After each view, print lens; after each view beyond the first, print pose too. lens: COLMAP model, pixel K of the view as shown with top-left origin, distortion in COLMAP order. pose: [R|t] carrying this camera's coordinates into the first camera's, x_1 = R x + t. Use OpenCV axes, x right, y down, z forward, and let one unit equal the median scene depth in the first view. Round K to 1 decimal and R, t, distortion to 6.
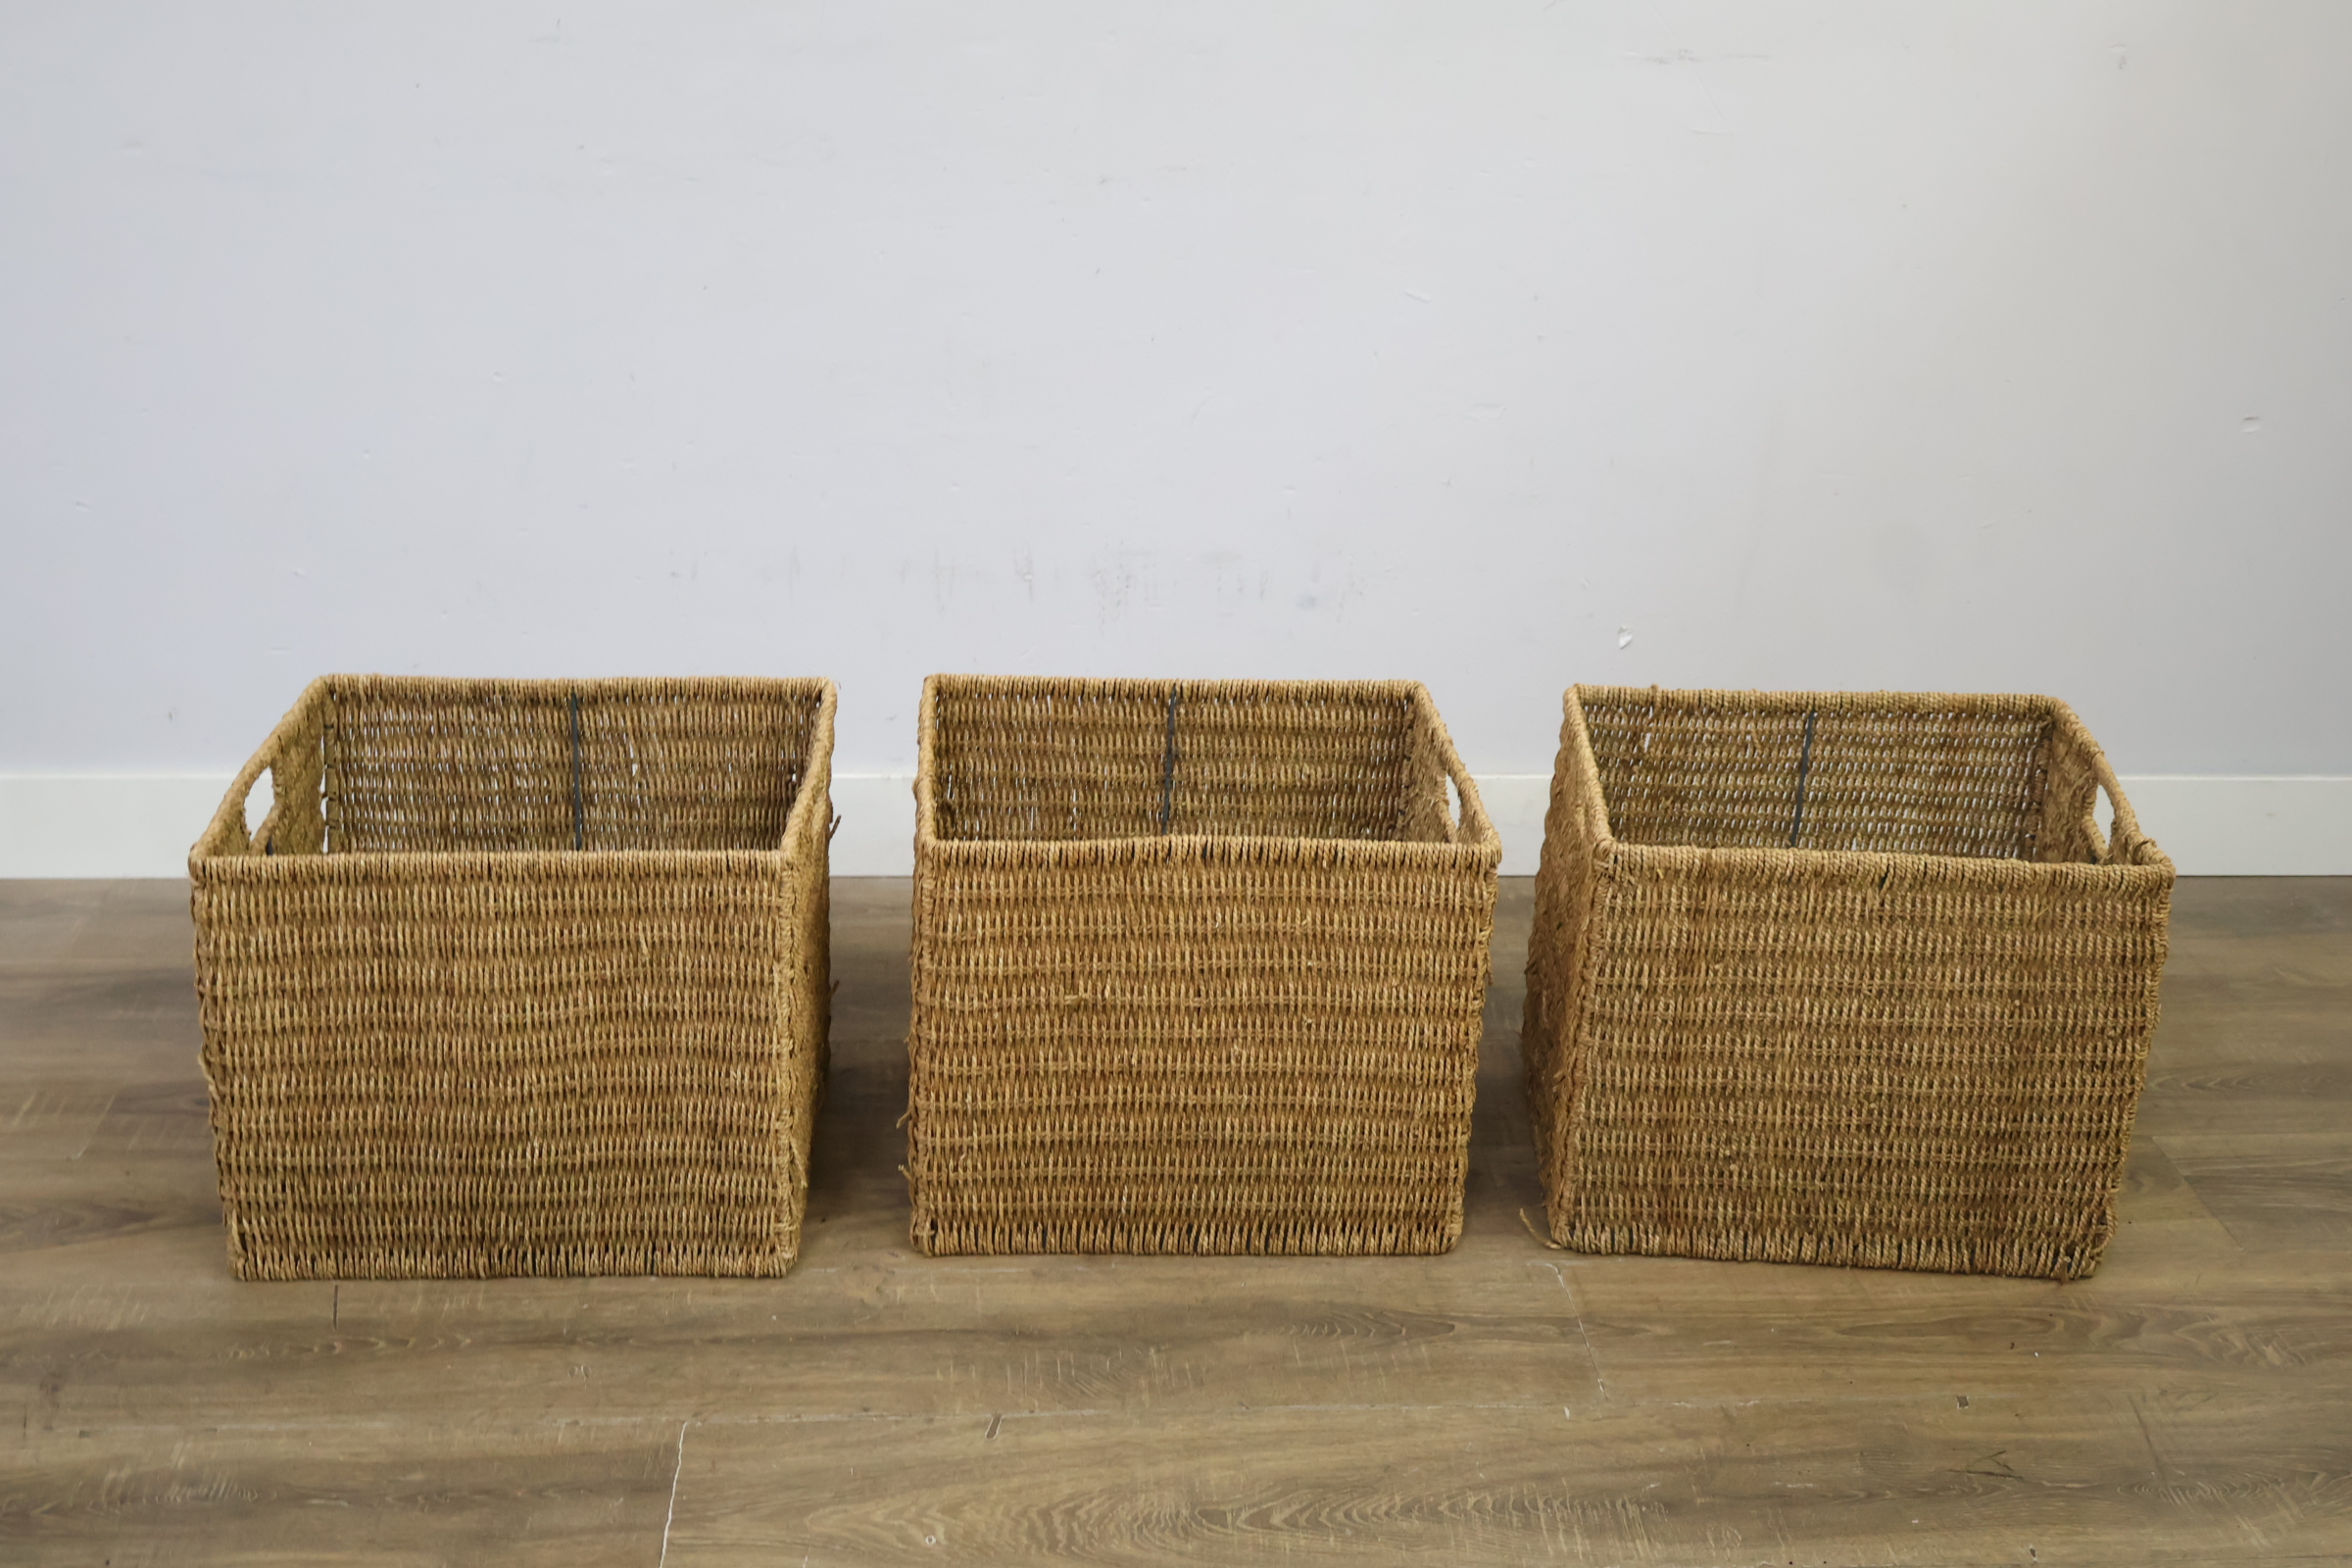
lens RADIAL K [[2675.7, 0, 1168.4], [0, 2675.7, 782.1], [0, 0, 1]] dist [0.010714, 0.000000]
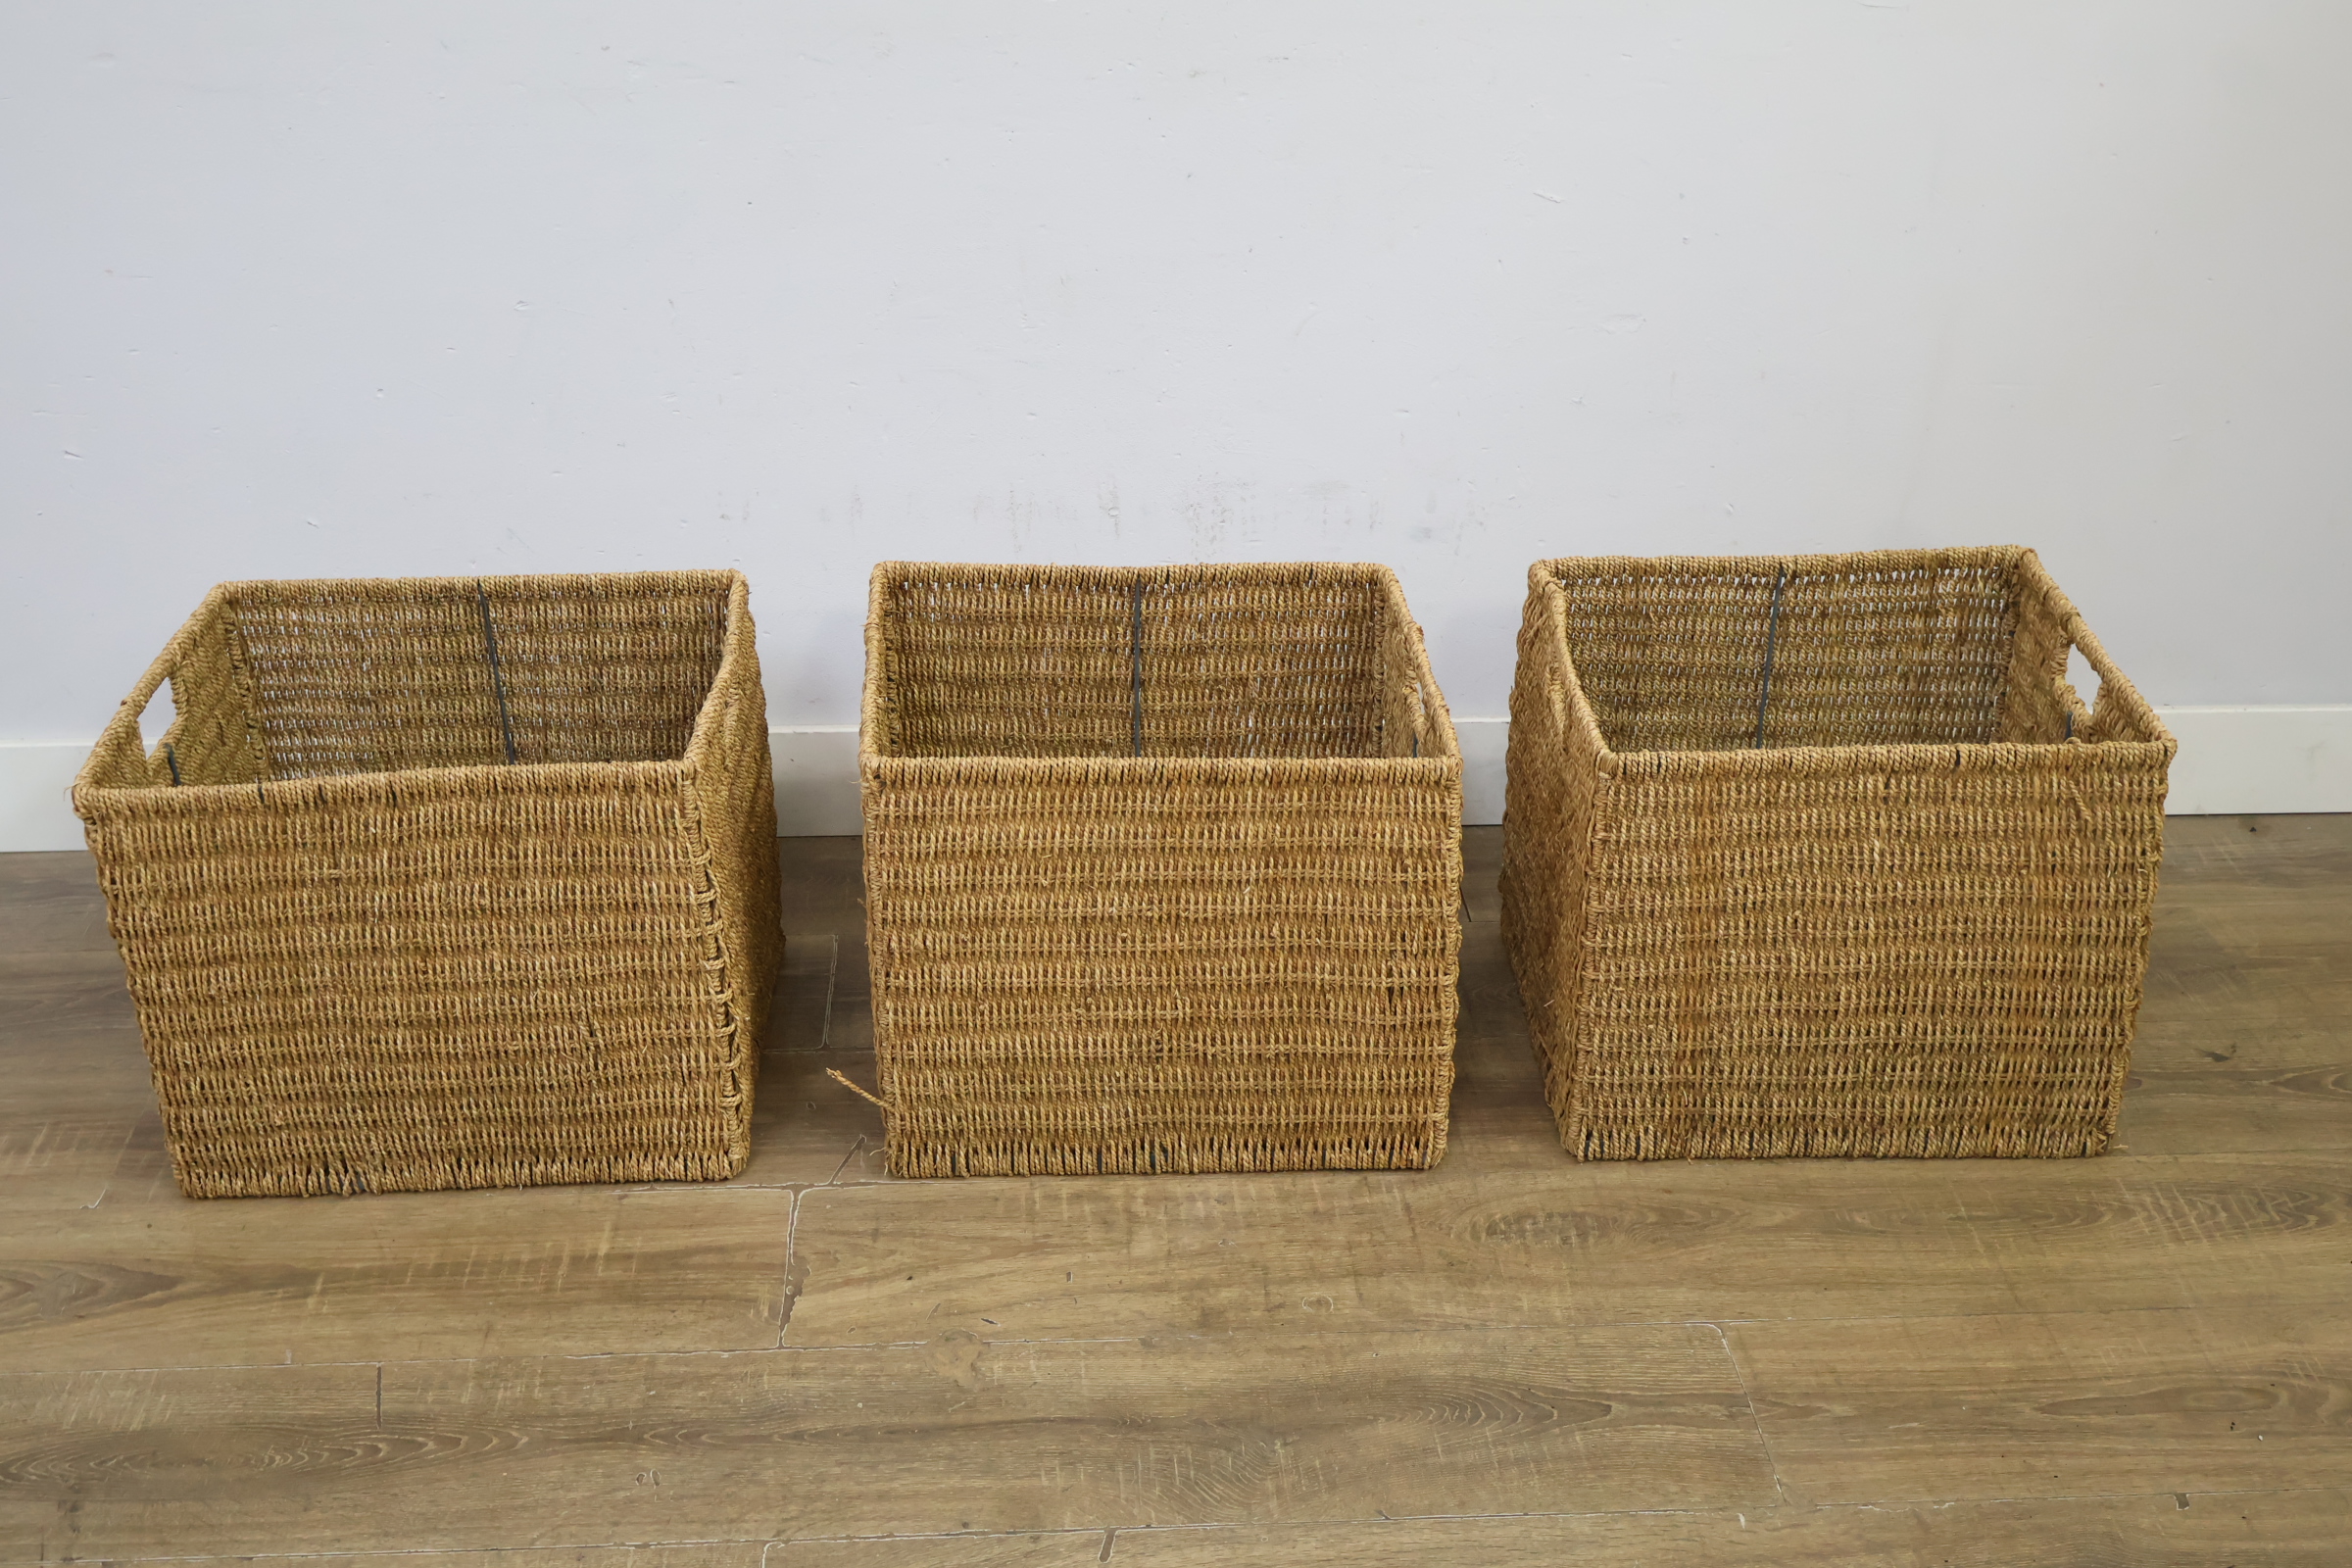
lens RADIAL K [[2675.7, 0, 1174.0], [0, 2675.7, 787.3], [0, 0, 1]] dist [0.010714, 0.000000]
pose [[0.999794, -0.010355, -0.017445, -0.023244], [0.012028, 0.995044, 0.098704, -0.098252], [0.016336, -0.098893, 0.994964, 0.121297]]
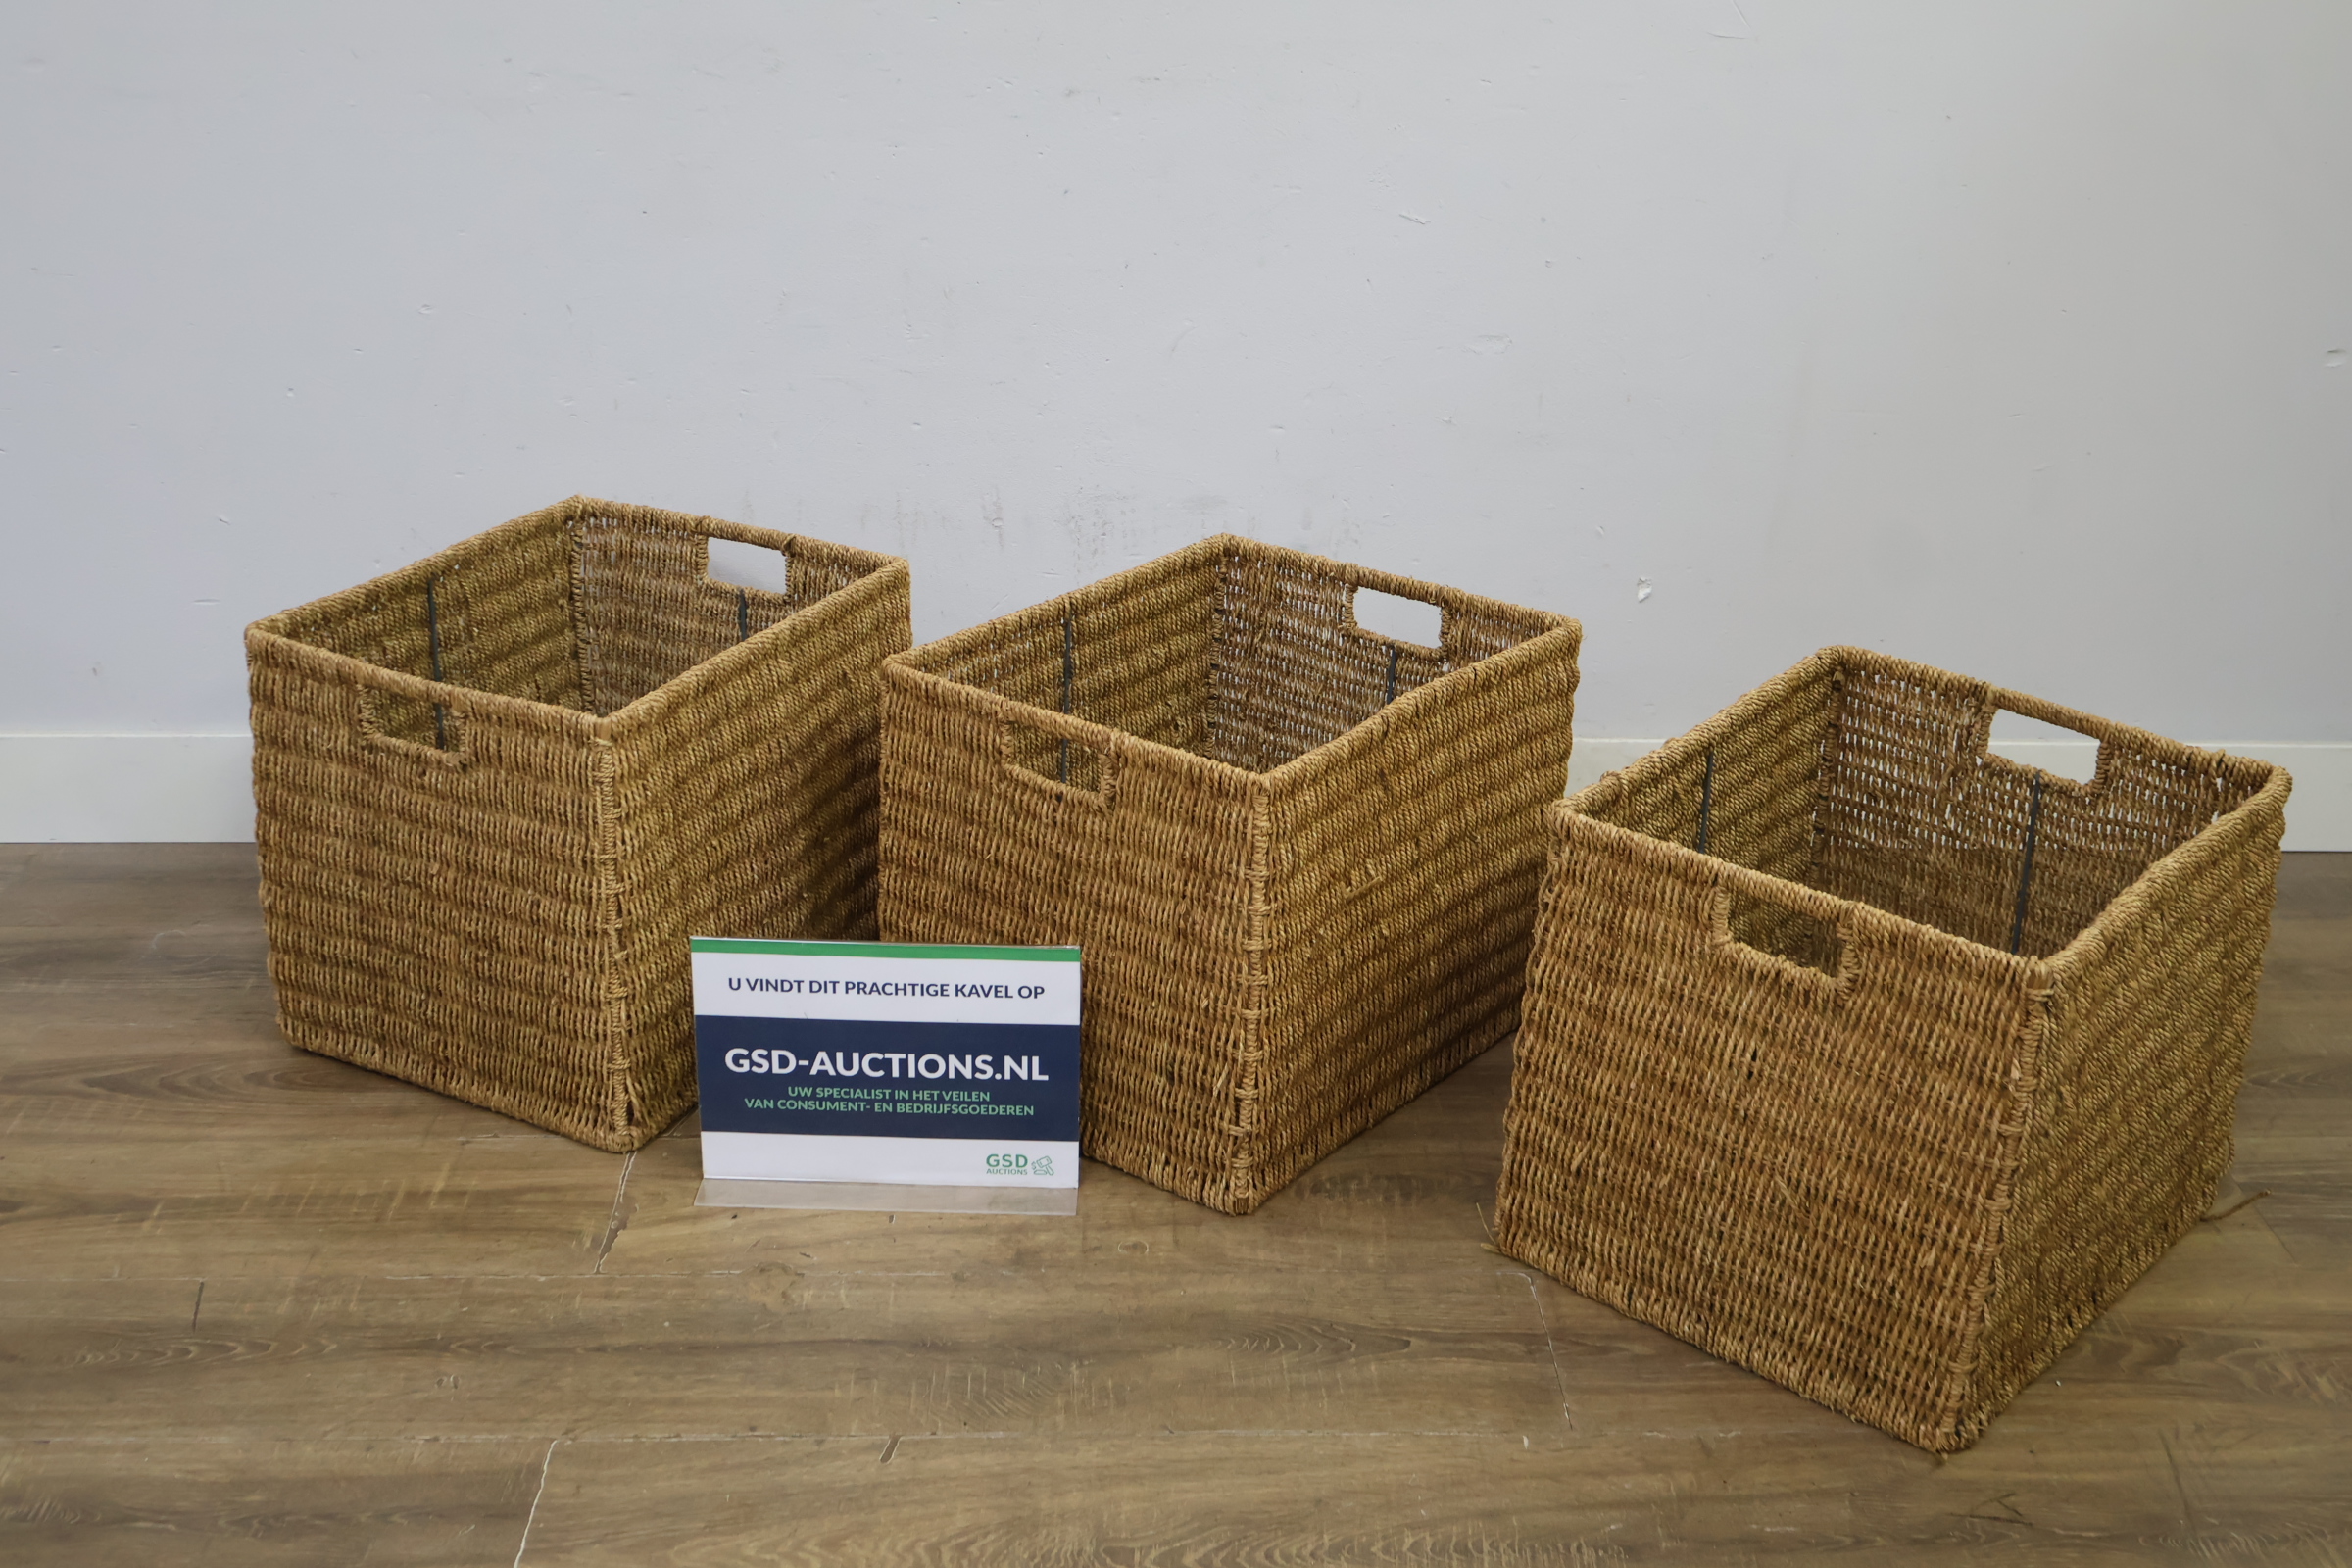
lens RADIAL K [[2675.7, 0, 1172.5], [0, 2675.7, 785.0], [0, 0, 1]] dist [0.010714, 0.000000]
pose [[0.999024, 0.003409, -0.044048, 0.067085], [-0.002804, 0.999901, 0.013786, 0.001856], [0.044091, -0.013649, 0.998934, 0.093363]]
